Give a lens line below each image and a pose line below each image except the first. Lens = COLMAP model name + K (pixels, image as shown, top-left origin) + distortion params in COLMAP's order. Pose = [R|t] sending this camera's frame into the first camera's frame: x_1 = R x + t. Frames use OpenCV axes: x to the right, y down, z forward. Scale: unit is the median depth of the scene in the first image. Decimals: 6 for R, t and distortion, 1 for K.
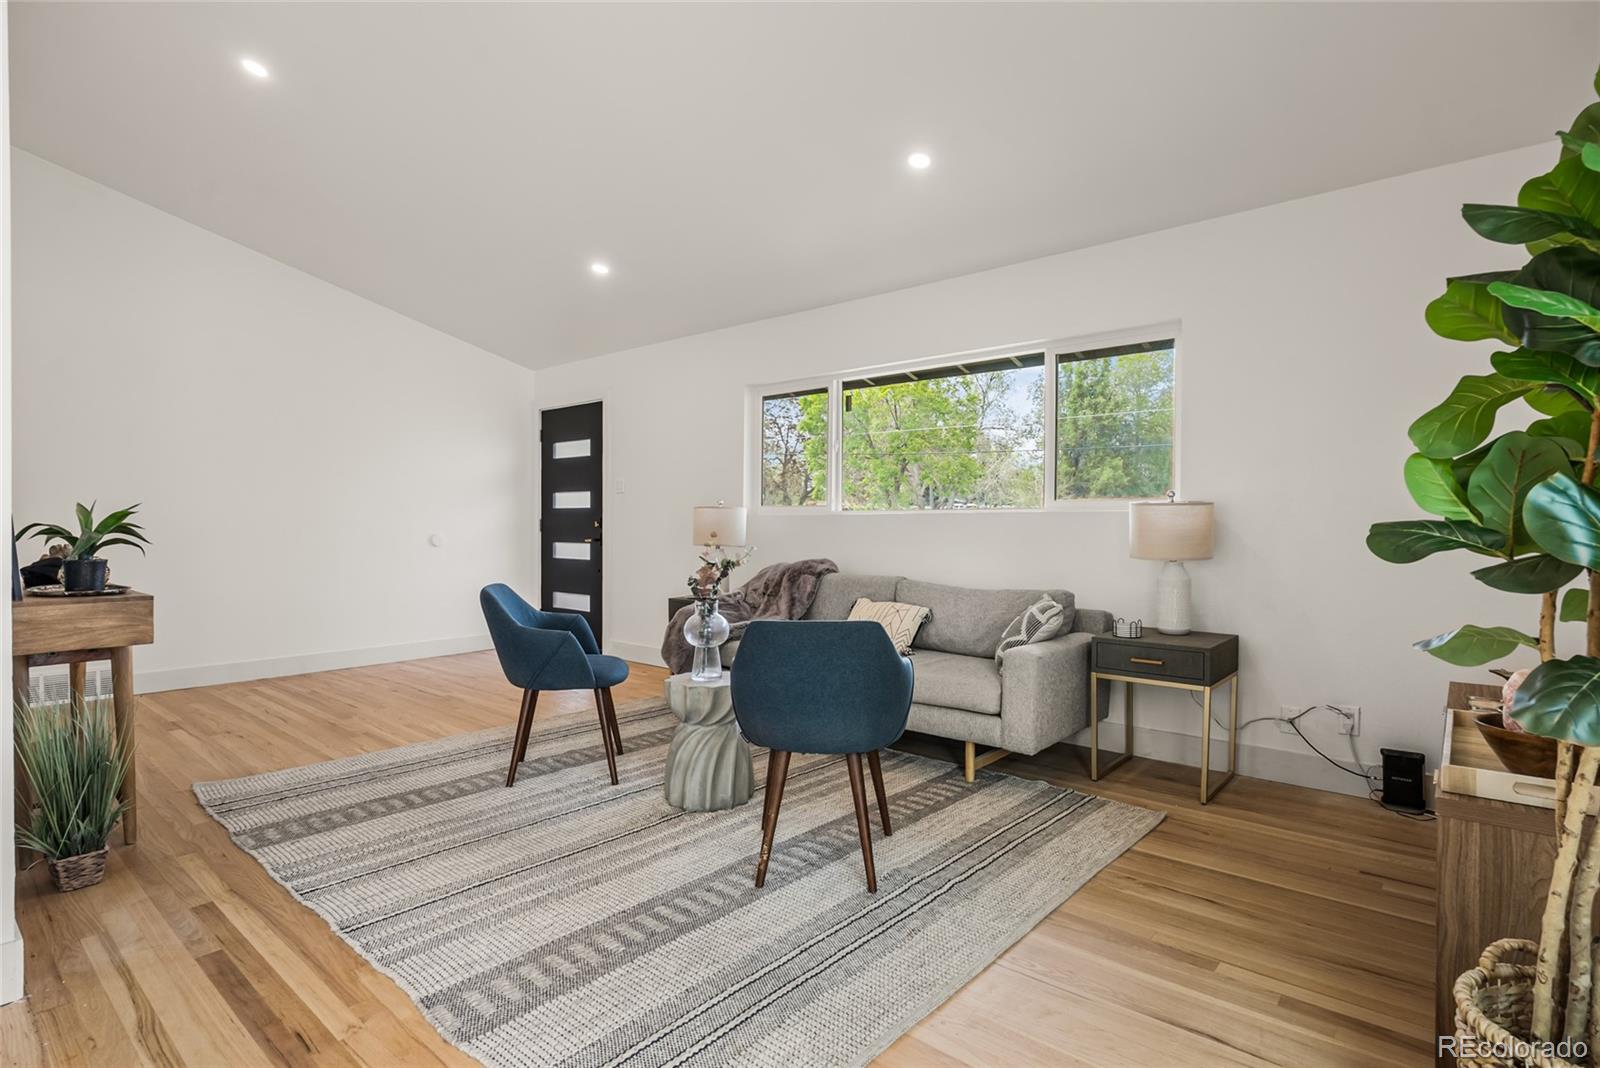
lens RADIAL K [[809.2, 0, 789.6], [0, 809.2, 534.6], [0, 0, 1]] dist [-0.002038, 0.000091]
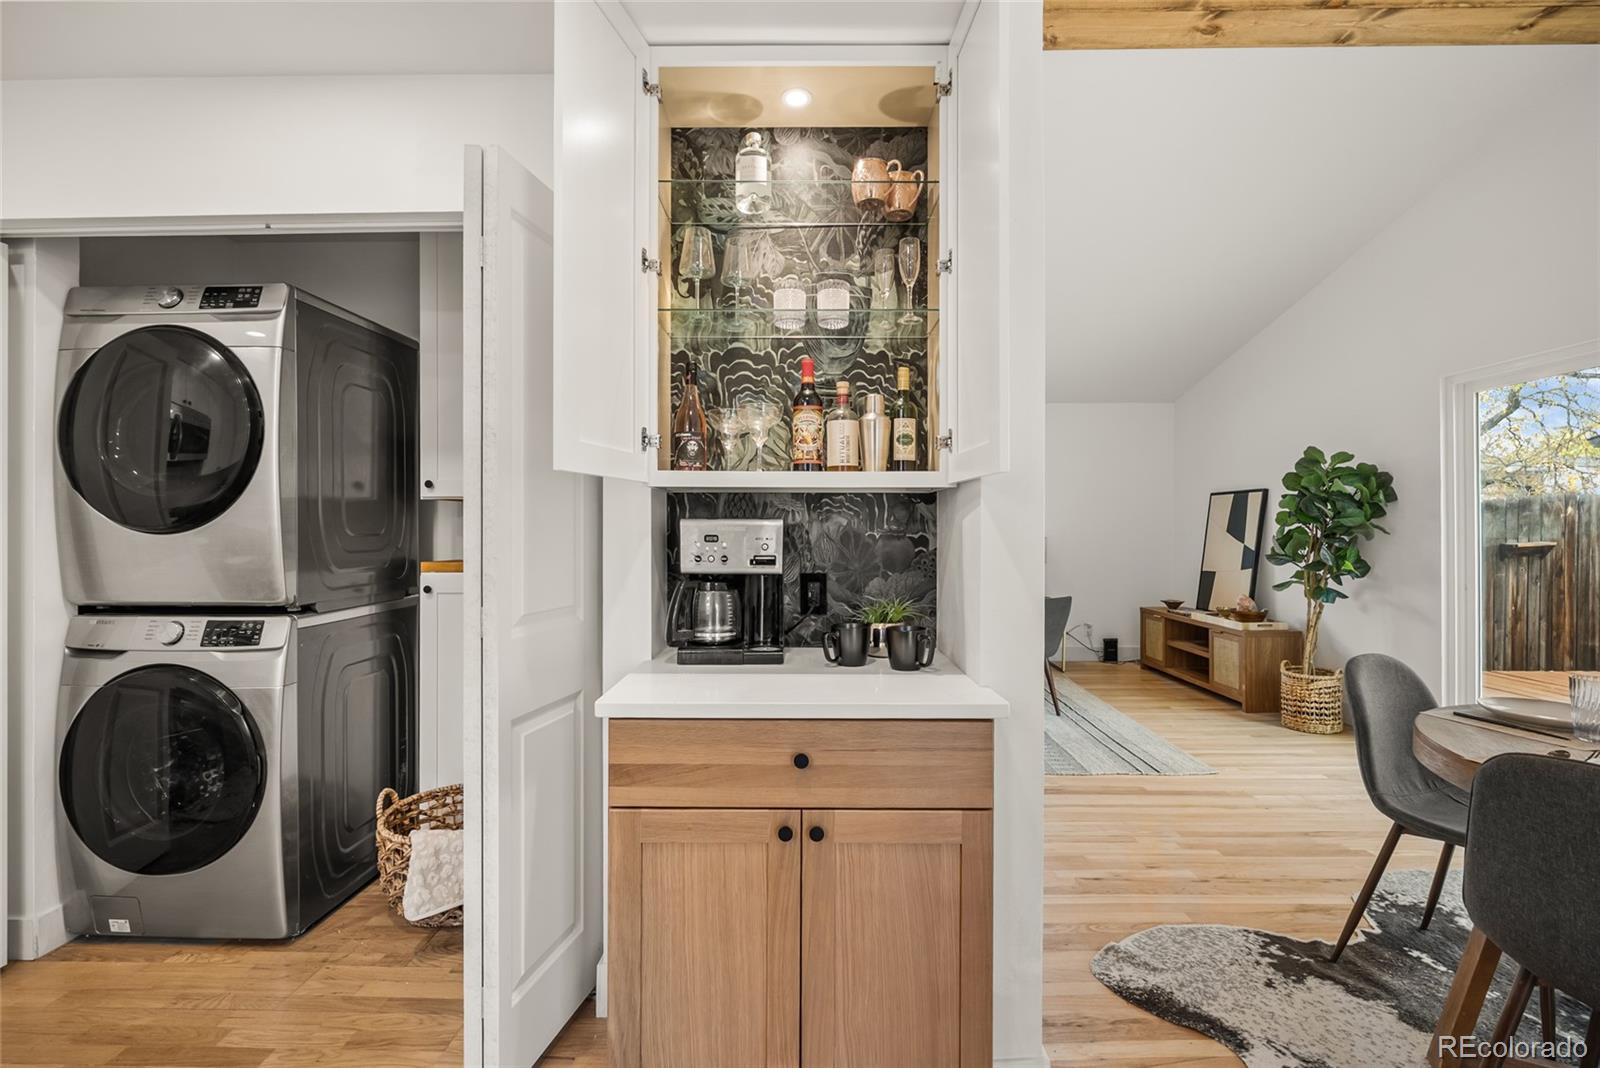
lens RADIAL K [[711.0, 0, 801.9], [0, 711.0, 532.8], [0, 0, 1]] dist [-0.004747, 0.000317]
pose [[0.764683, -0.007026, 0.644368, -1.290611], [0.011436, 0.999931, -0.002667, -0.056099], [-0.644305, 0.009409, 0.764711, -0.047616]]
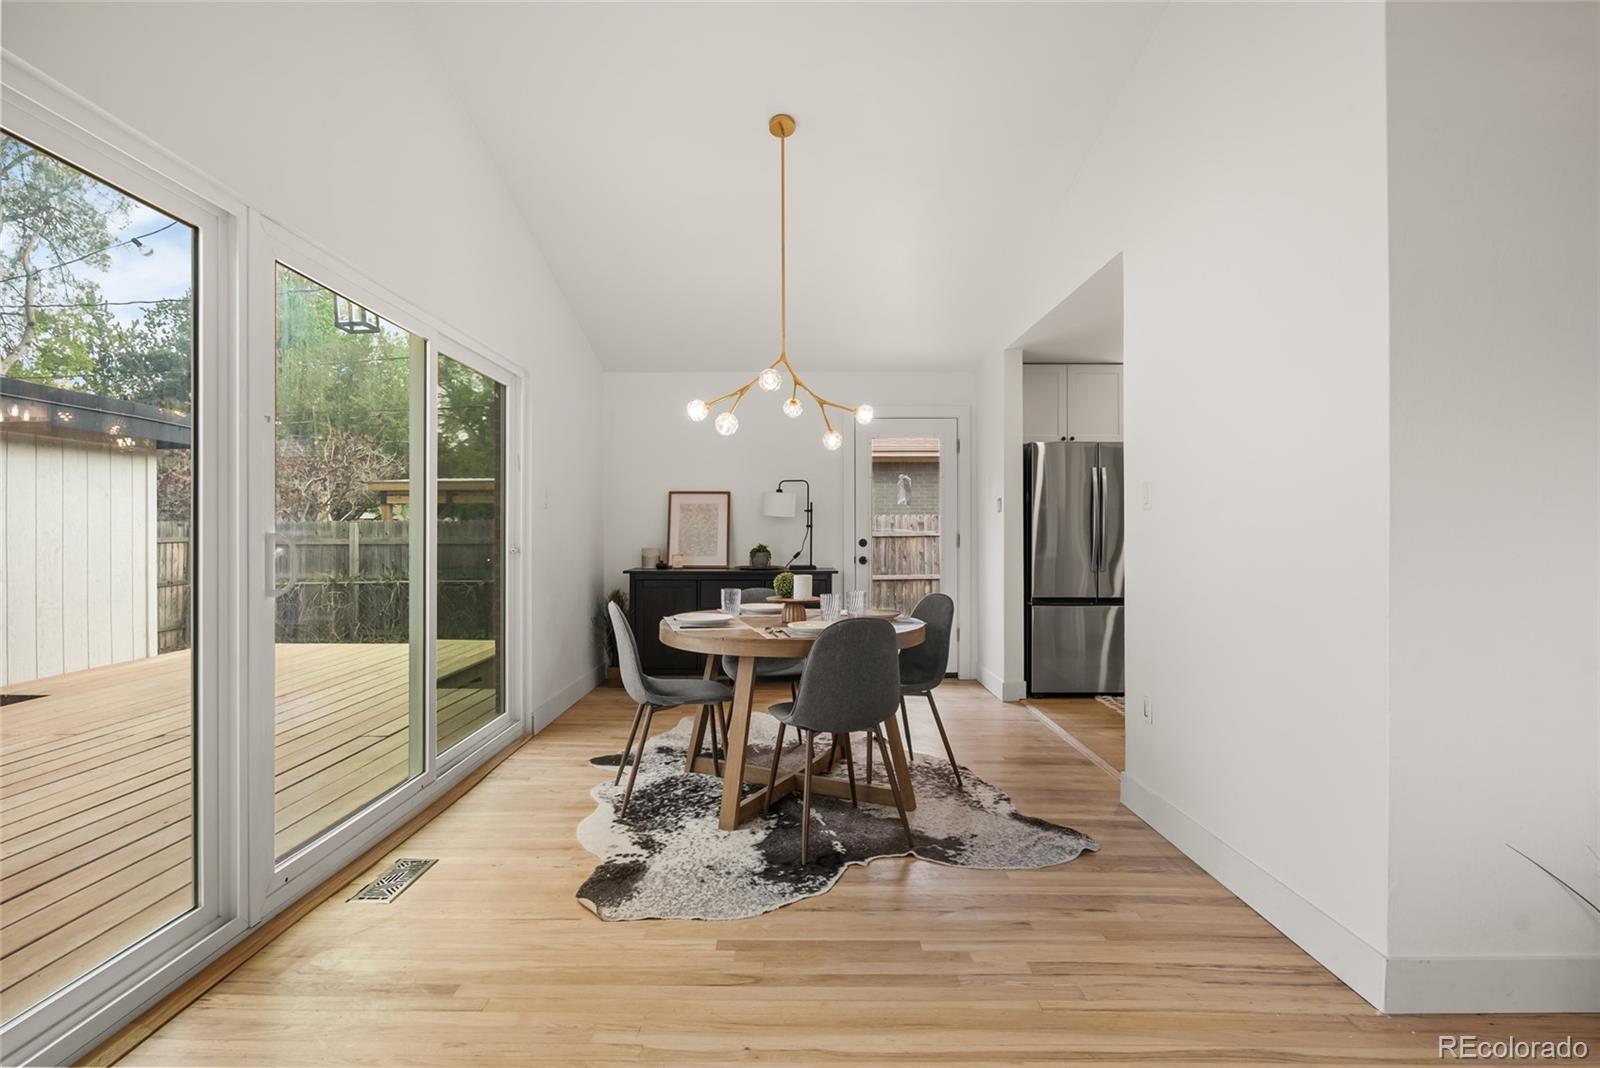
lens RADIAL K [[787.0, 0, 798.4], [0, 787.0, 526.8], [0, 0, 1]] dist [-0.003522, -0.000183]
pose [[-0.758540, -0.012660, -0.651504, 0.191948], [-0.012634, 0.999909, -0.004720, -0.032220], [0.651504, 0.004650, -0.758631, 0.744543]]
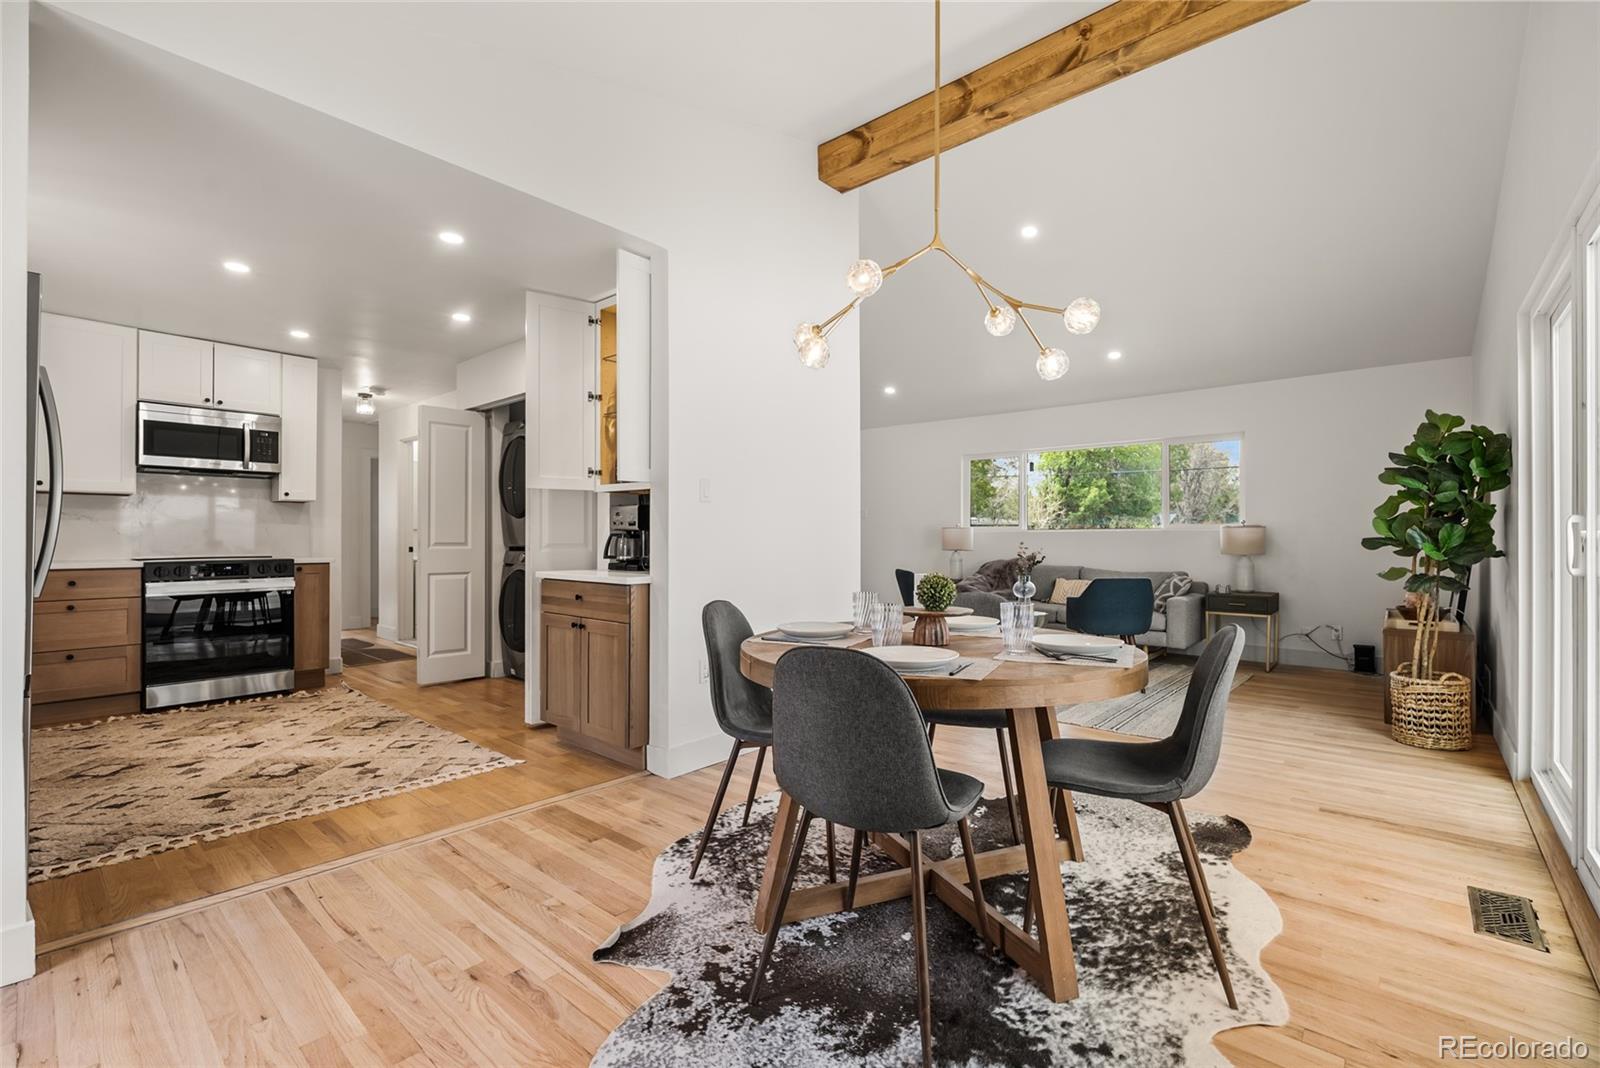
lens RADIAL K [[707.5, 0, 796.5], [0, 707.5, 536.5], [0, 0, 1]] dist [-0.002597, 0.000502]
pose [[0.999957, -0.004735, -0.007926, -0.667249], [0.004642, 0.999922, -0.011638, 0.000997], [0.007980, 0.011600, 0.999901, -0.810026]]
